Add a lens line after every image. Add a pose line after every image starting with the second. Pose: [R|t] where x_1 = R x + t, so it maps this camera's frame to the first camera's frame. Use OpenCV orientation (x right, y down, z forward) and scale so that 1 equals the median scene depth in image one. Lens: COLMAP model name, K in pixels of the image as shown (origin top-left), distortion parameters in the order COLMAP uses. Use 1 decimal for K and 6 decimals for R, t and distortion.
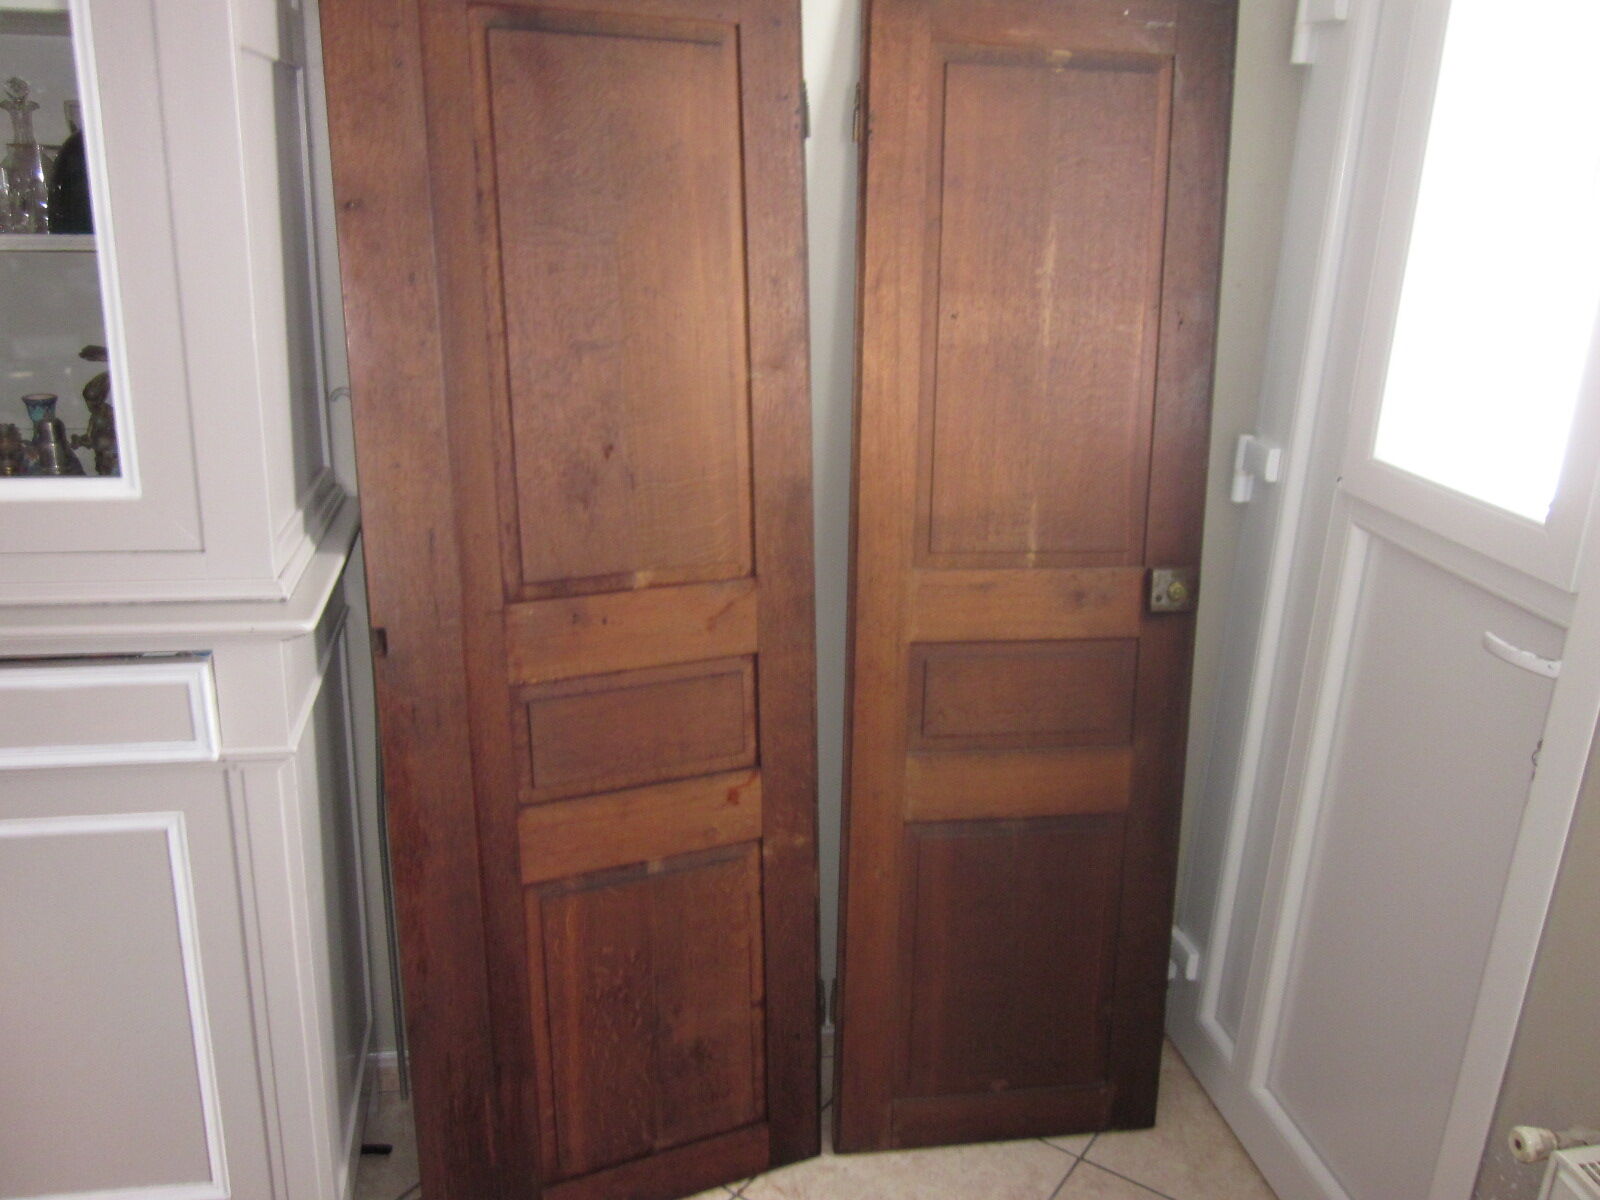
lens RADIAL K [[1313.3, 0, 808.3], [0, 1313.3, 608.2], [0, 0, 1]] dist [-0.036463, 0.006005]
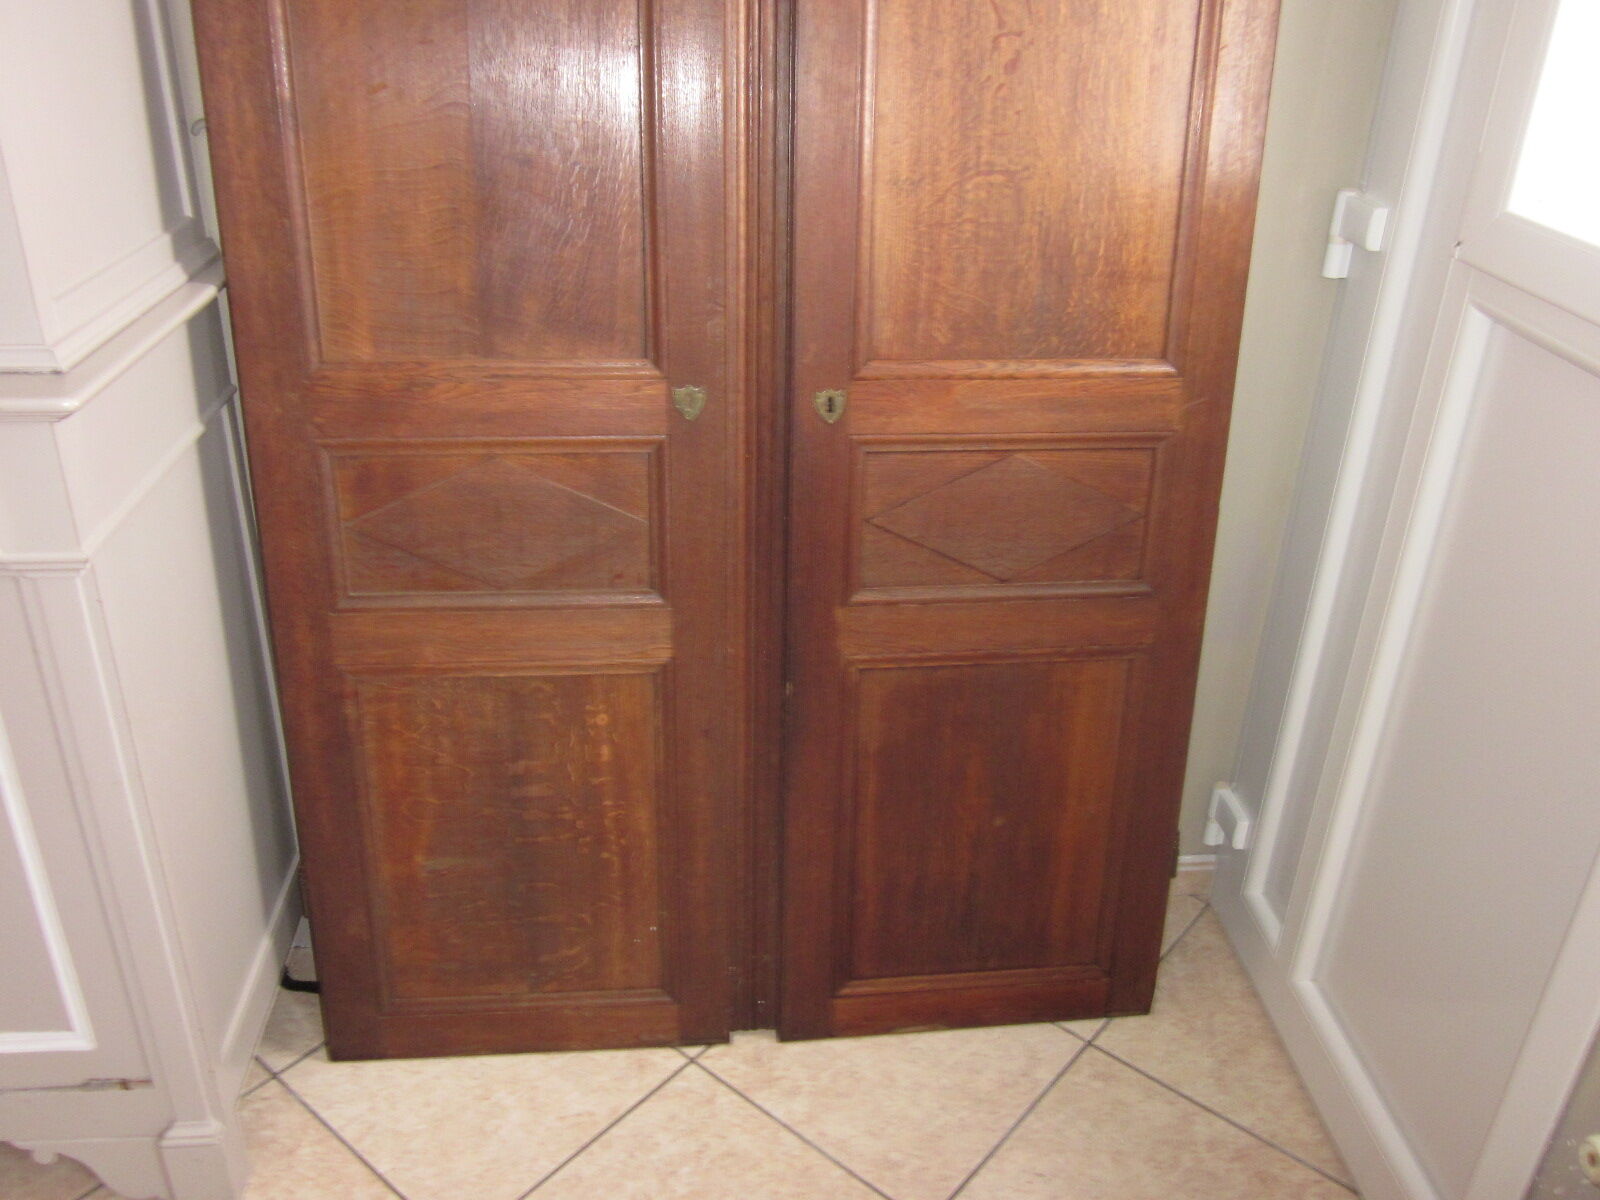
lens RADIAL K [[1313.3, 0, 807.5], [0, 1313.3, 601.3], [0, 0, 1]] dist [-0.036463, 0.006005]
pose [[0.994796, 0.036198, -0.095245, 0.102589], [-0.022003, 0.989031, 0.146060, 0.004807], [0.099487, -0.143204, 0.984680, 0.175546]]
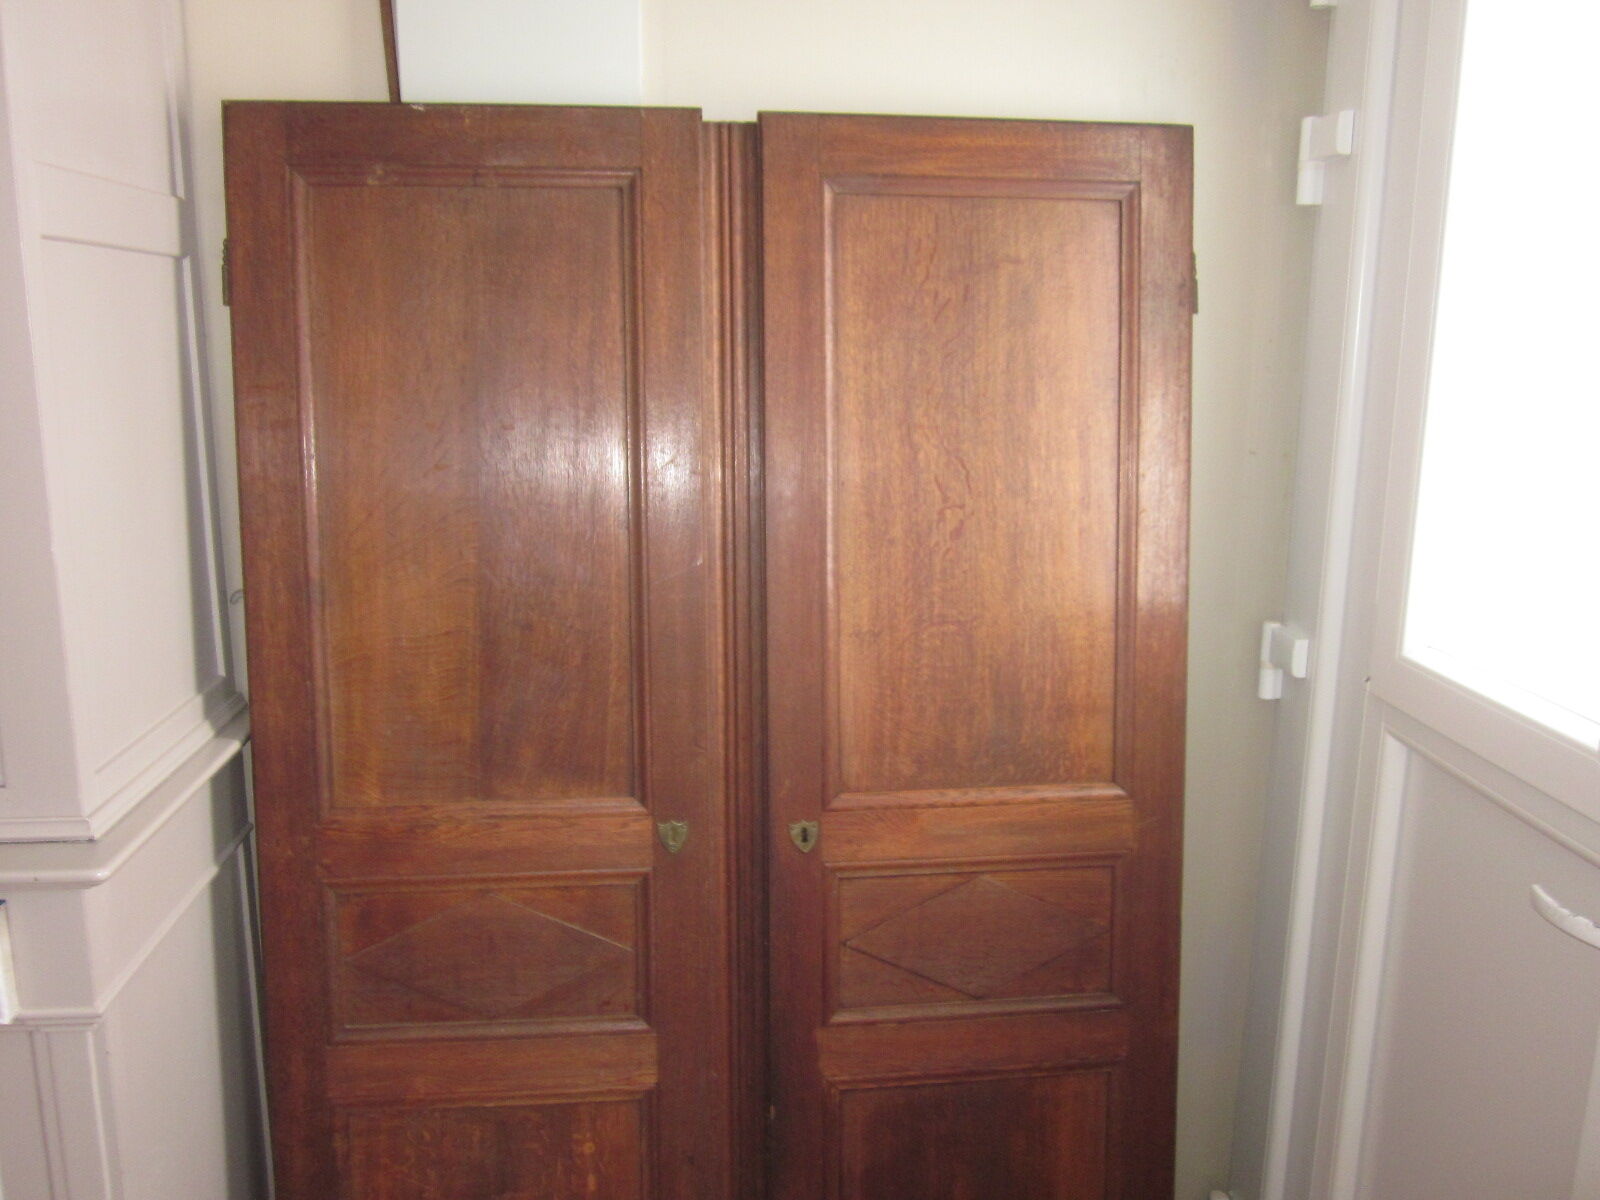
lens RADIAL K [[1313.3, 0, 805.5], [0, 1313.3, 610.5], [0, 0, 1]] dist [-0.036463, 0.006005]
pose [[0.994486, -0.013282, -0.104021, 0.127041], [0.001368, 0.993506, -0.113775, -0.044791], [0.104857, 0.113006, 0.988046, 0.120138]]
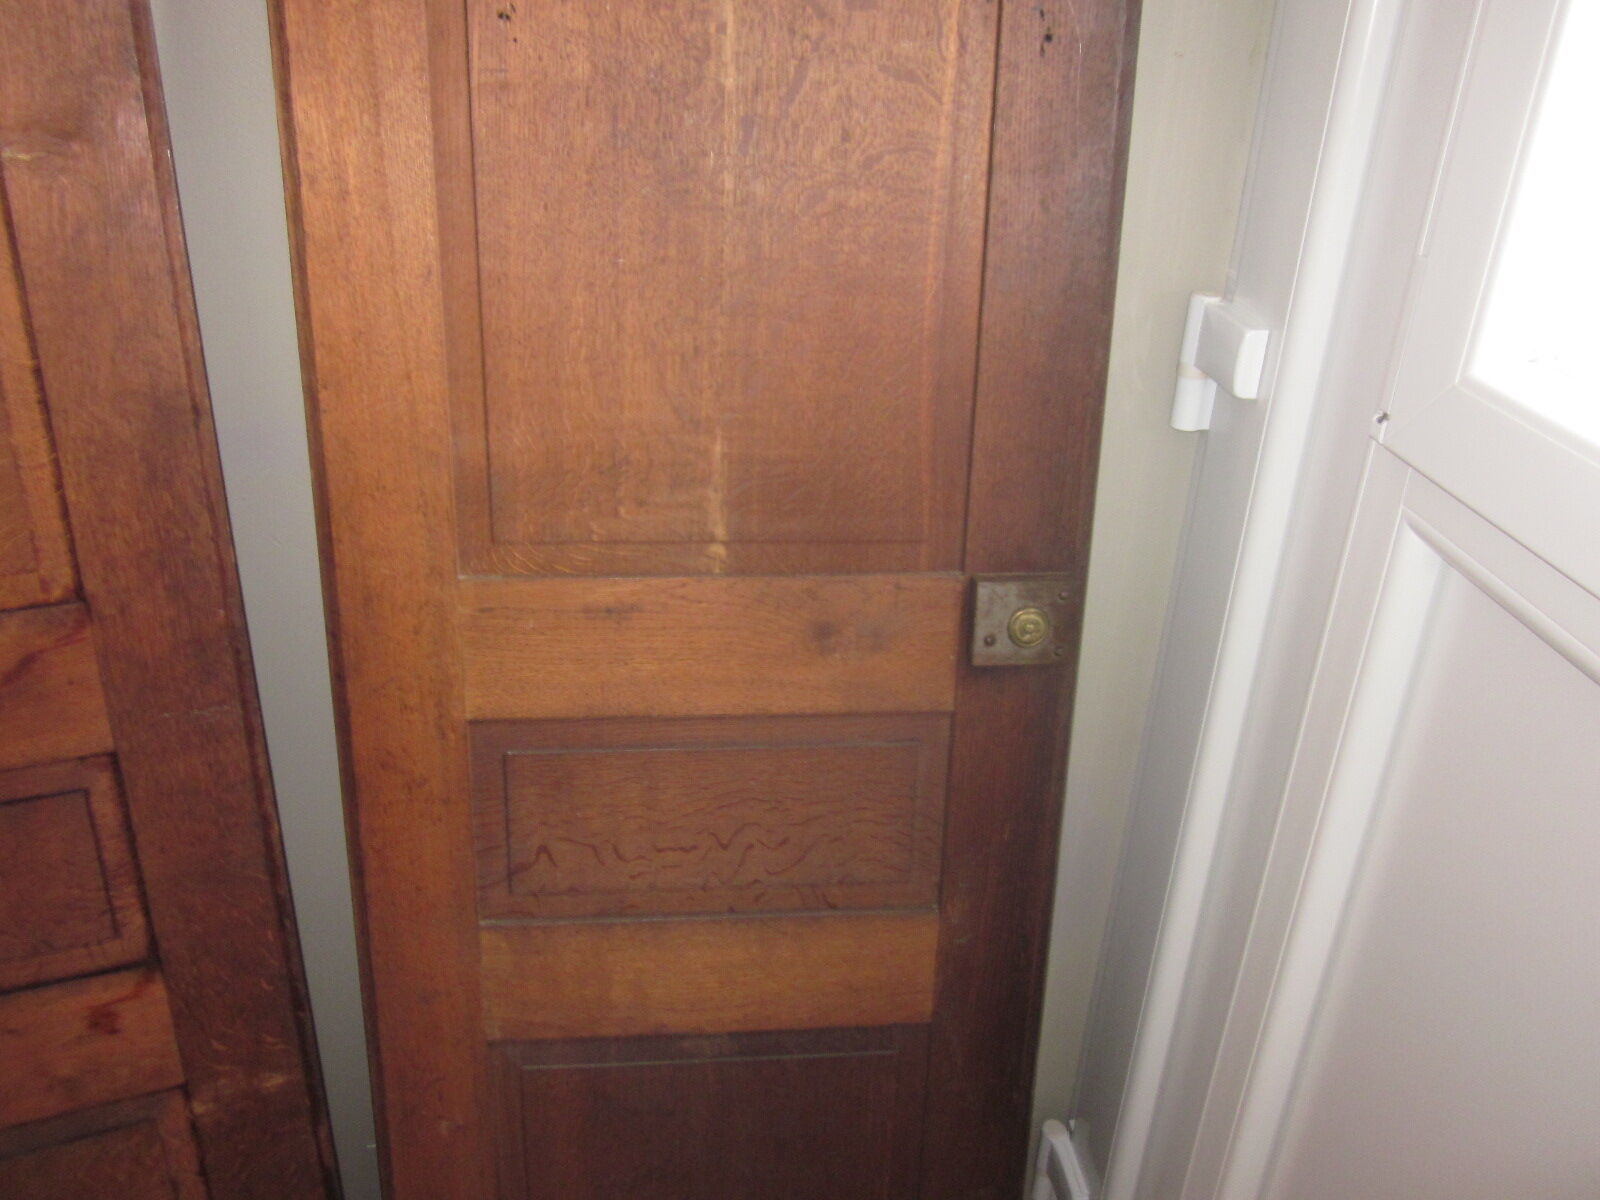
lens RADIAL K [[1313.3, 0, 808.3], [0, 1313.3, 603.3], [0, 0, 1]] dist [-0.036463, 0.006005]
pose [[0.998243, 0.027763, -0.052355, 0.232746], [-0.020379, 0.990411, 0.136640, -0.088182], [0.055646, -0.135332, 0.989236, 0.536980]]
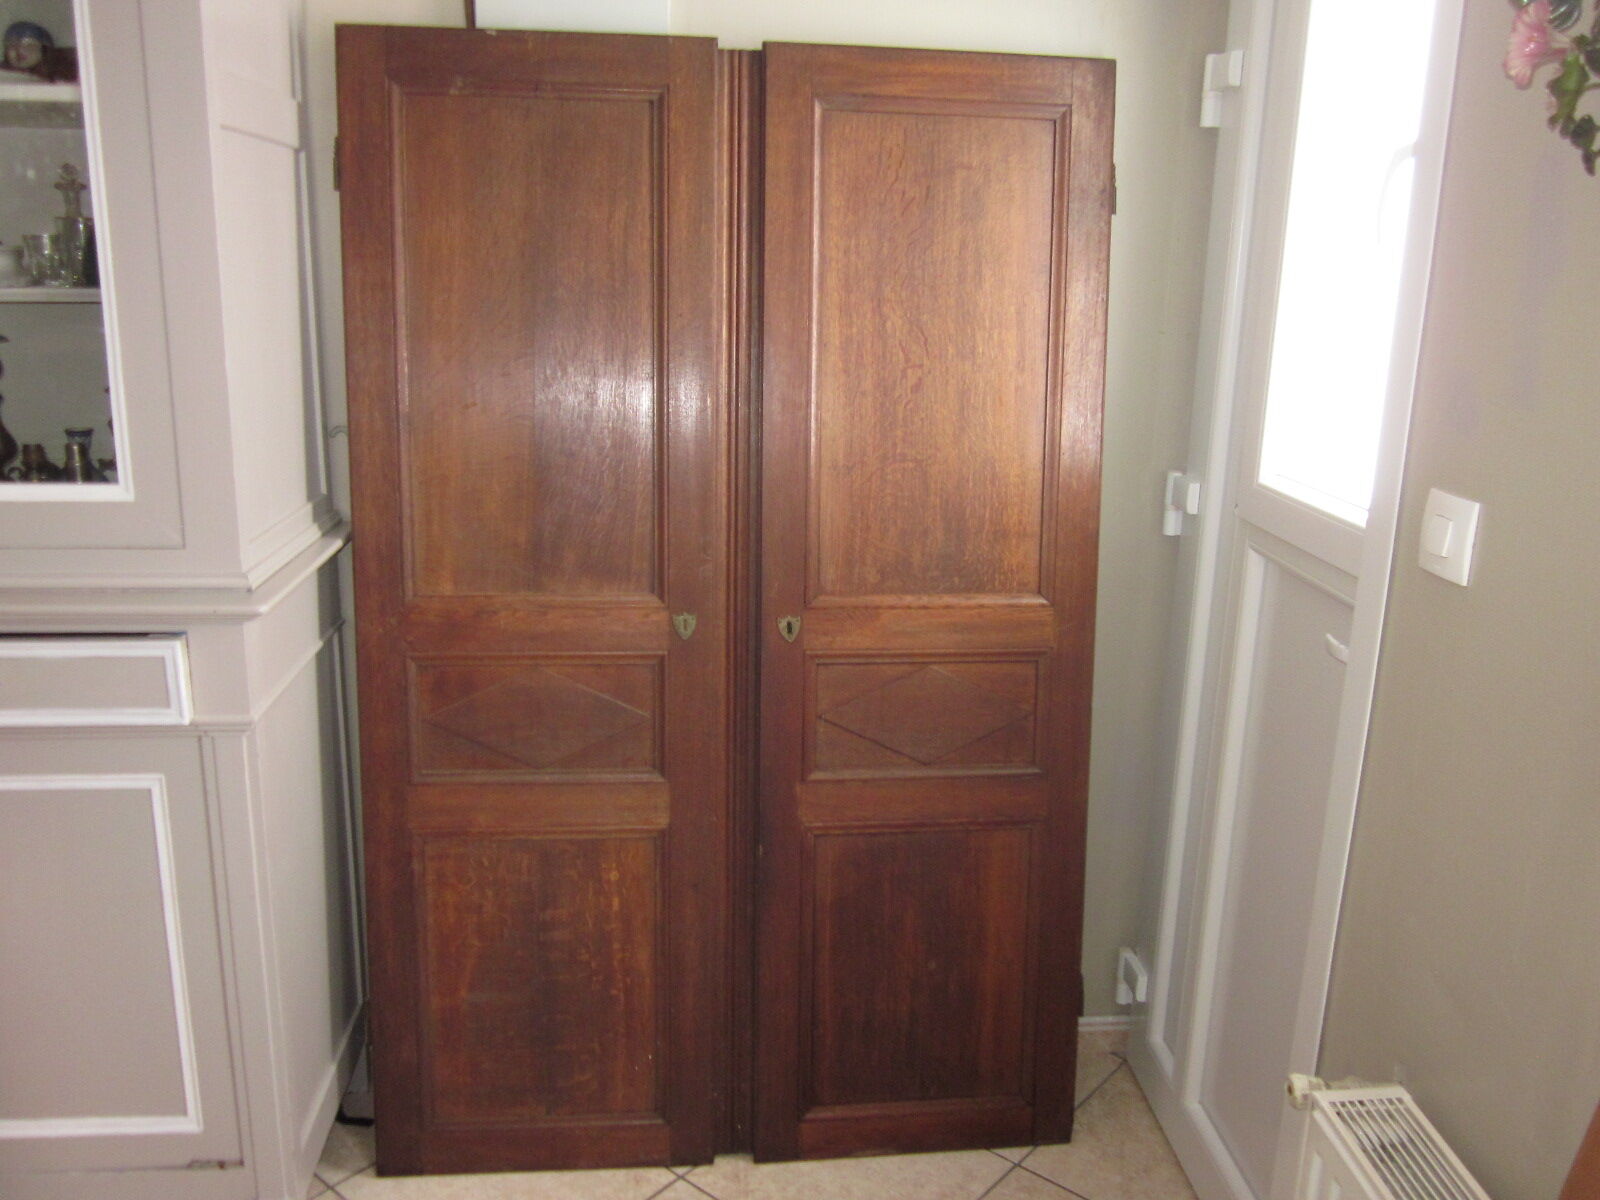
lens RADIAL K [[1313.3, 0, 807.9], [0, 1313.3, 614.7], [0, 0, 1]] dist [-0.036463, 0.006005]
pose [[0.994853, 0.010297, -0.100804, 0.158191], [-0.016830, 0.997797, -0.064169, 0.060391], [0.099921, 0.065536, 0.992835, -0.082153]]
